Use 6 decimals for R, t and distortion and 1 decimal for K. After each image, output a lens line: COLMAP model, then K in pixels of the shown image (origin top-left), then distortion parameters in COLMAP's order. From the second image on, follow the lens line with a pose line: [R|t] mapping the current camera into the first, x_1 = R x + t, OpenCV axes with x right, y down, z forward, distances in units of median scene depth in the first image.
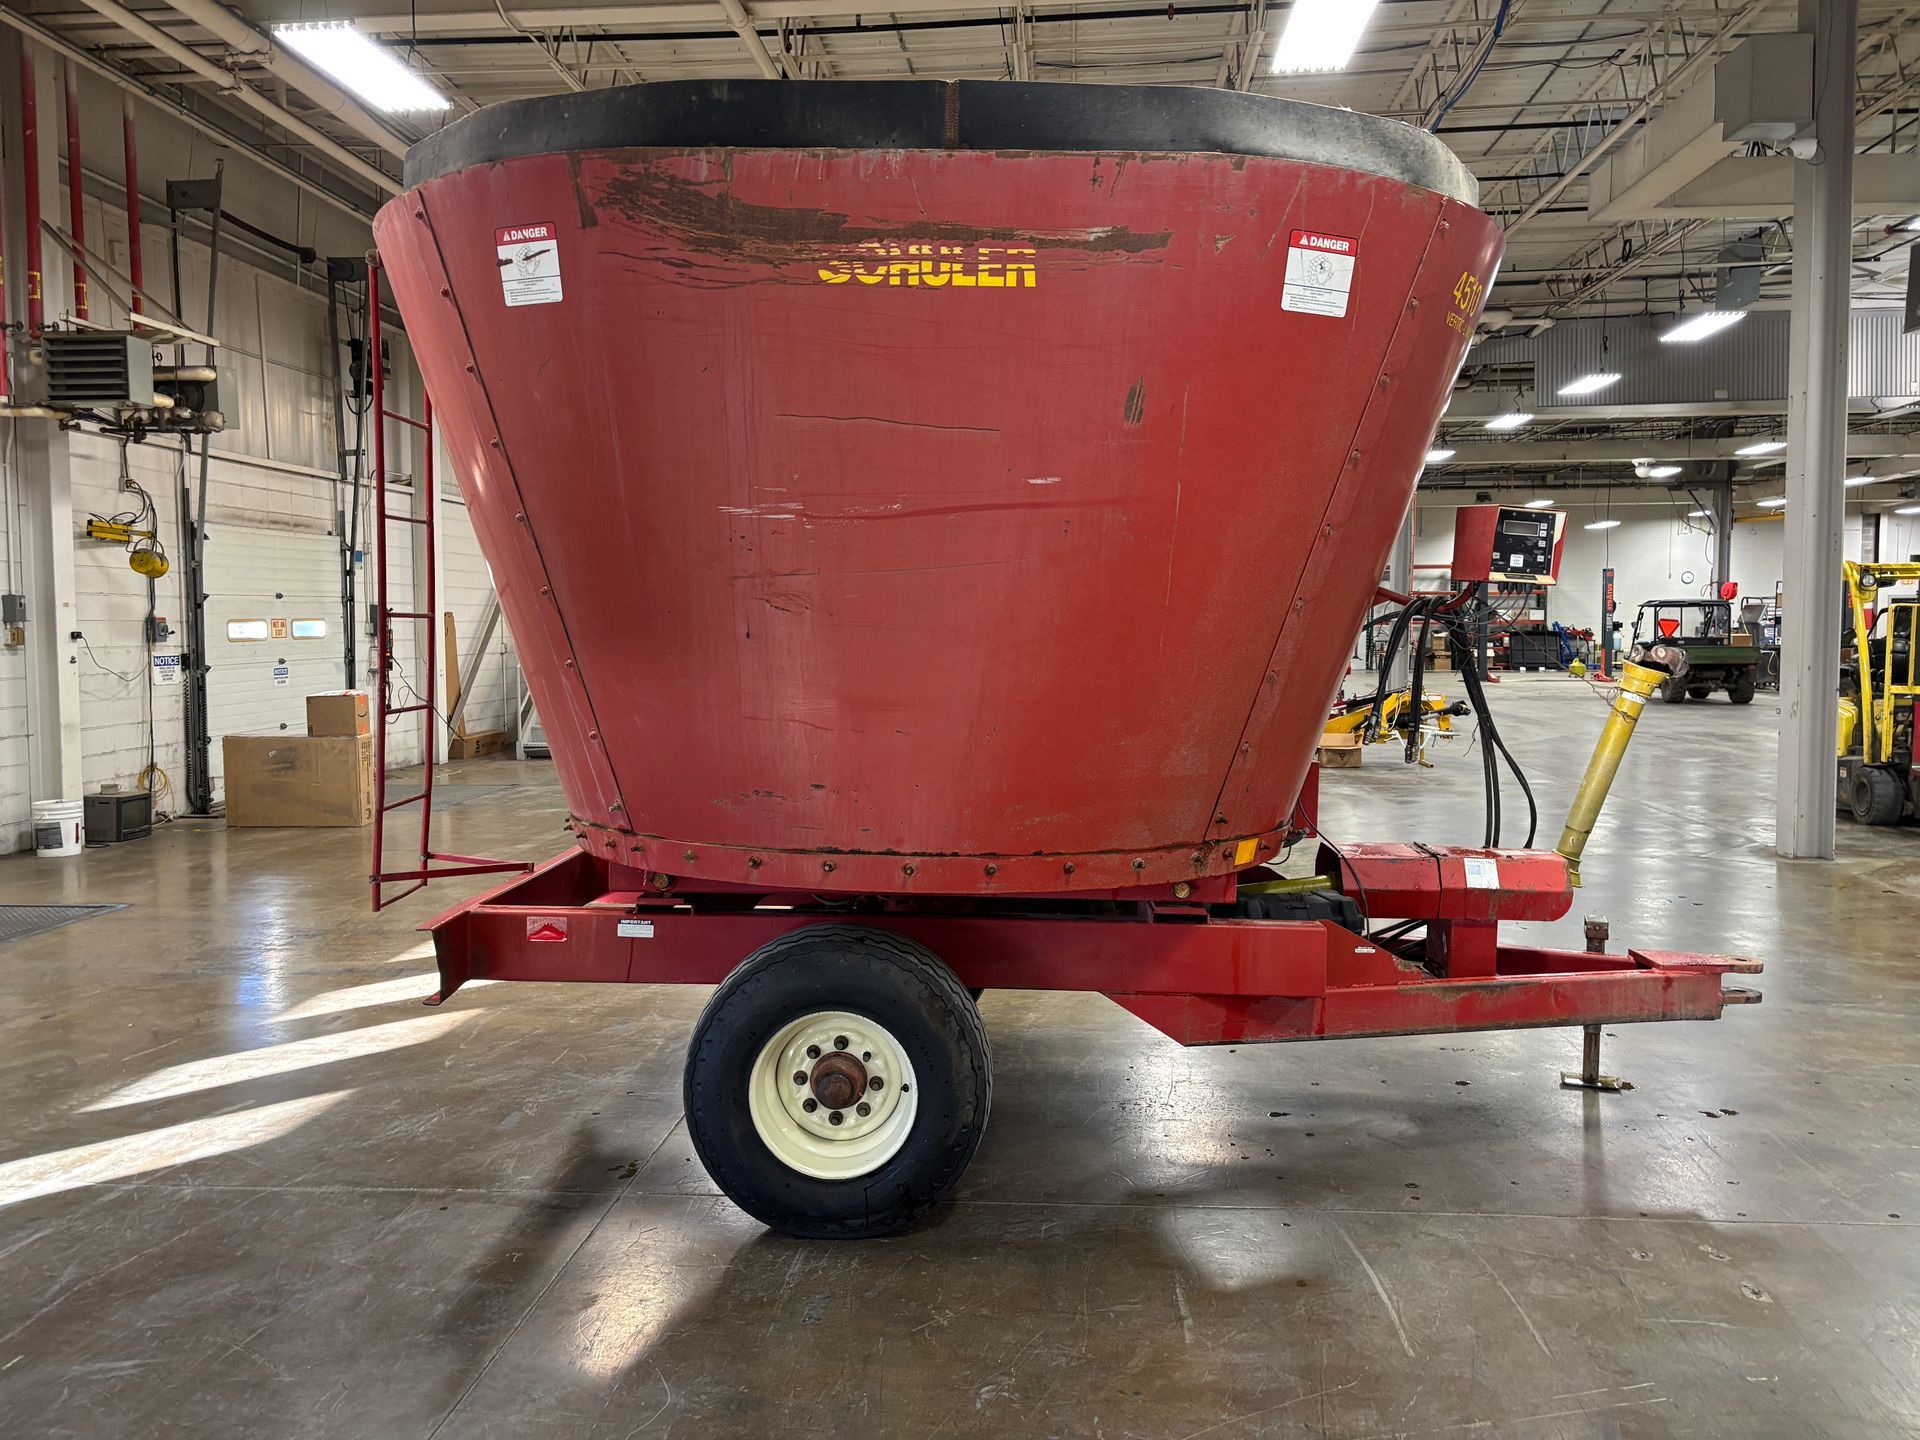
lens RADIAL K [[1441.2, 0, 969.4], [0, 1441.2, 707.4], [0, 0, 1]] dist [0.045668, -0.033686]
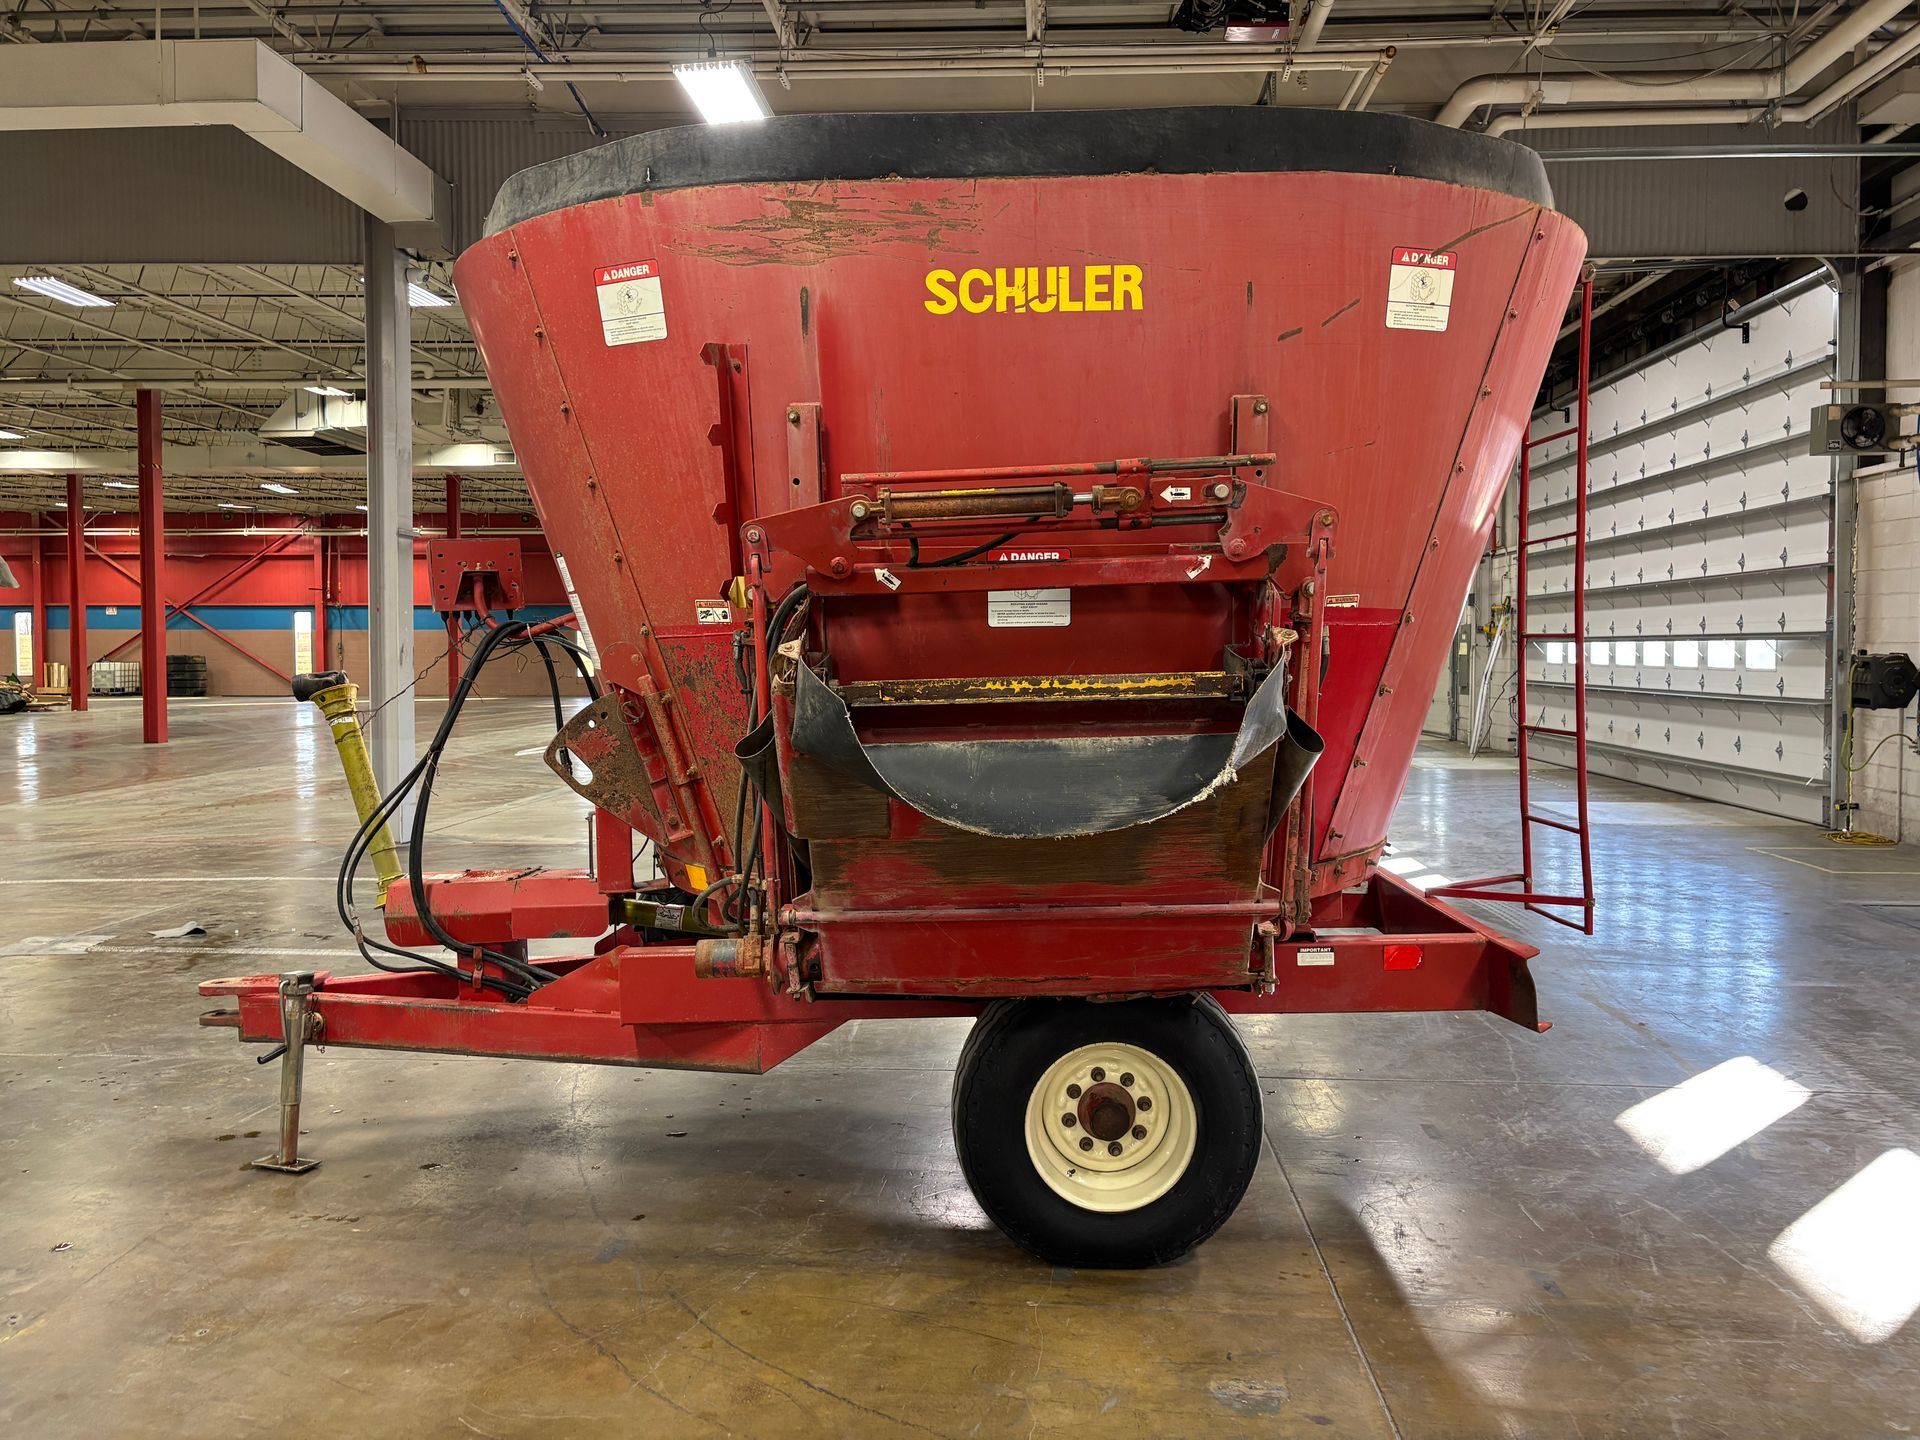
lens RADIAL K [[1441.2, 0, 968.3], [0, 1441.2, 711.7], [0, 0, 1]] dist [0.045668, -0.033686]
pose [[-0.999901, 0.004850, -0.013238, 0.028693], [0.003483, 0.994836, 0.101432, -0.144340], [0.013662, 0.101376, -0.994754, 2.508154]]
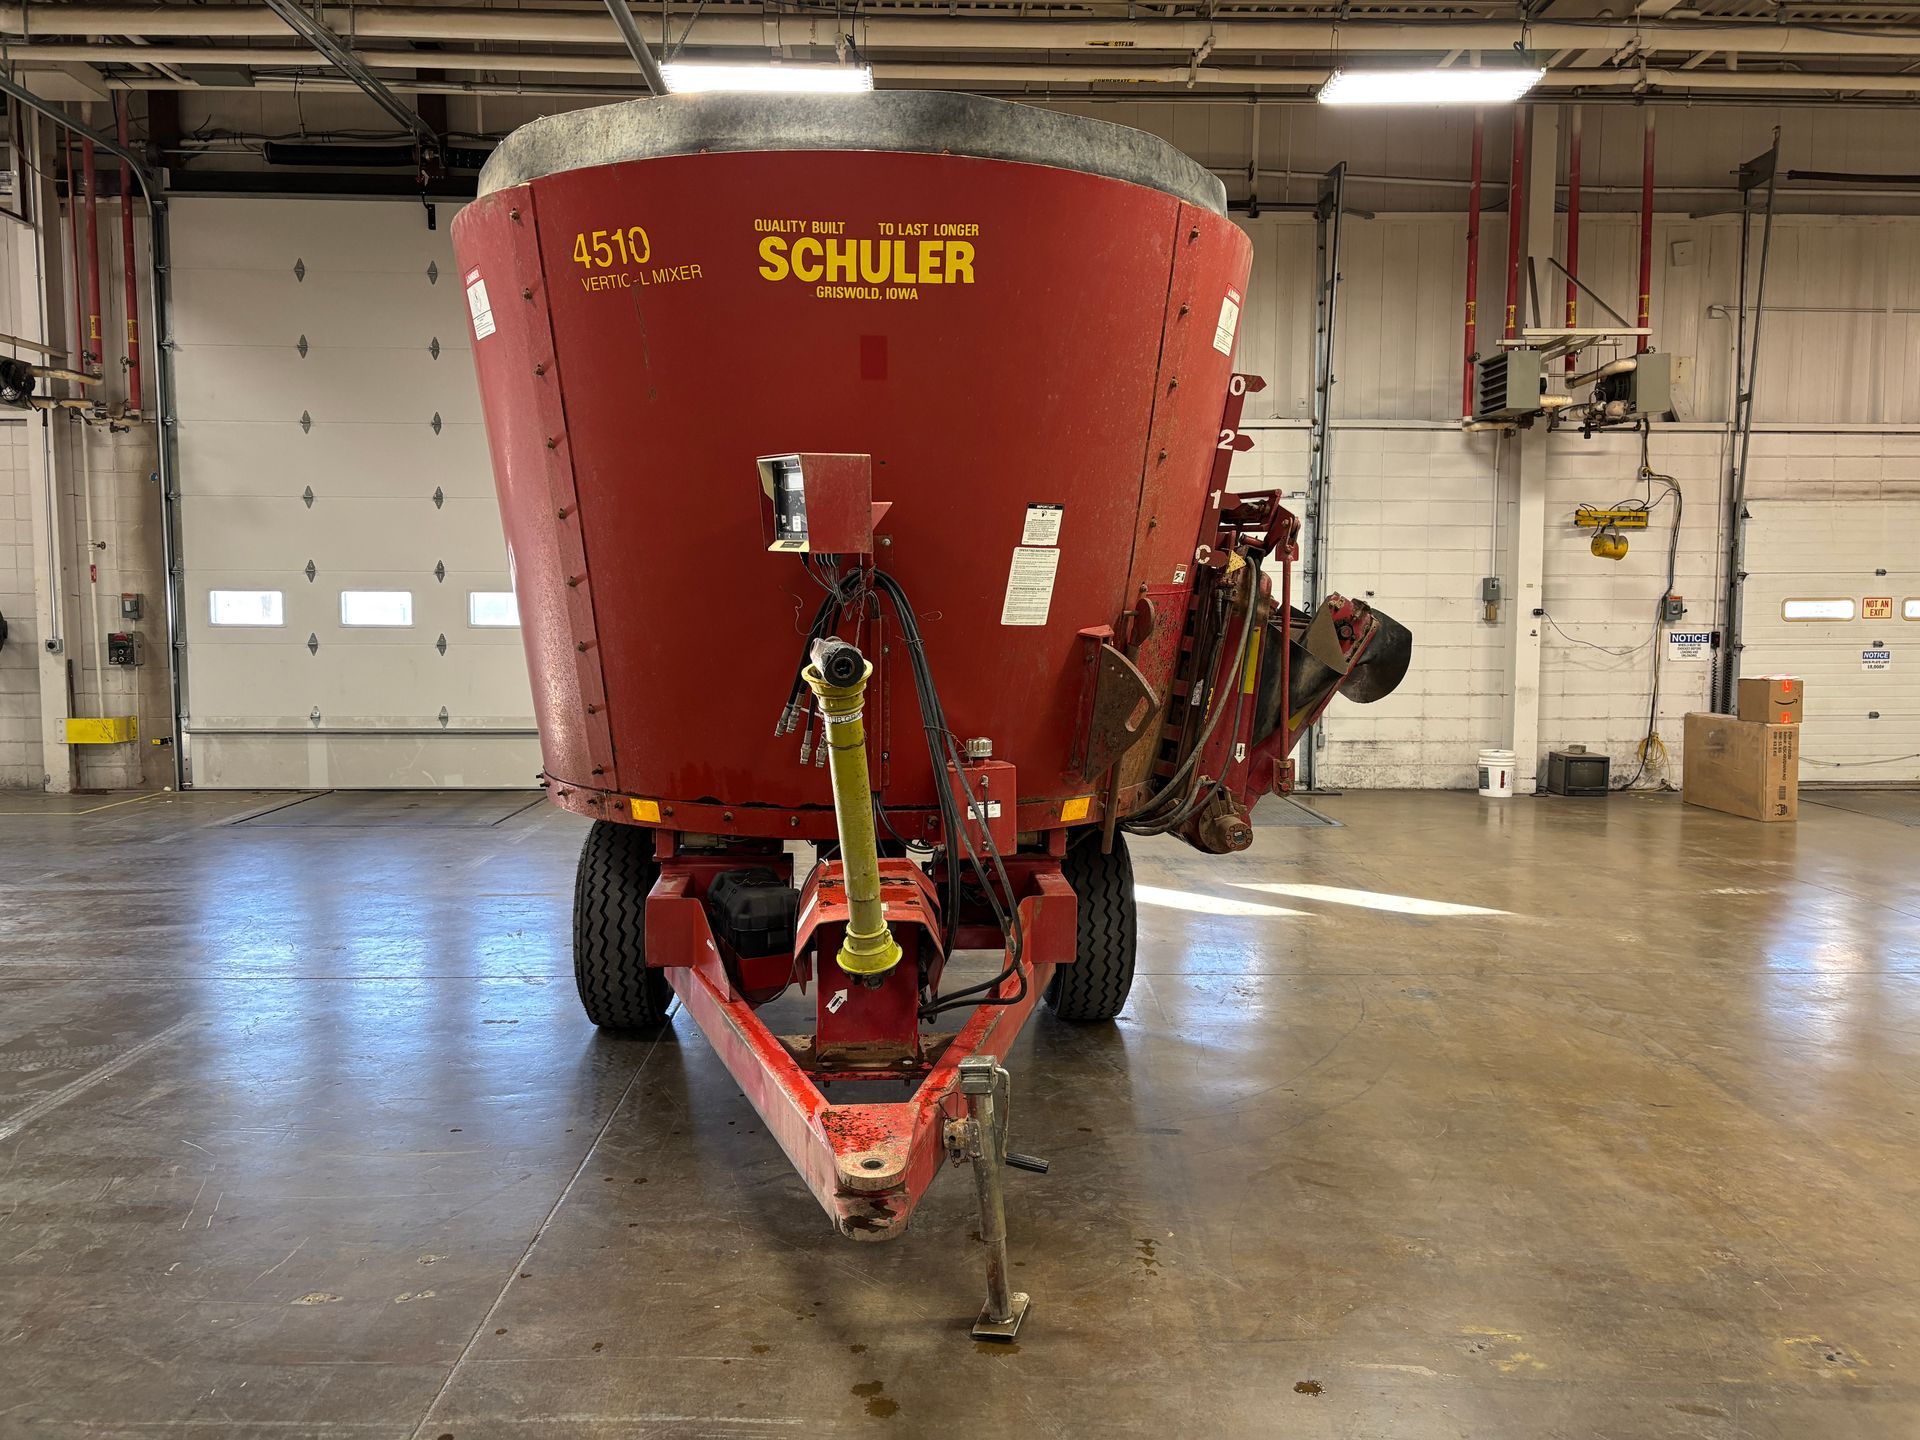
lens RADIAL K [[1441.2, 0, 960.6], [0, 1441.2, 725.3], [0, 0, 1]] dist [0.045668, -0.033686]
pose [[0.099651, 0.087357, -0.991180, 1.398807], [-0.061211, 0.994790, 0.081521, -0.073453], [0.993138, 0.052548, 0.104479, 1.211738]]
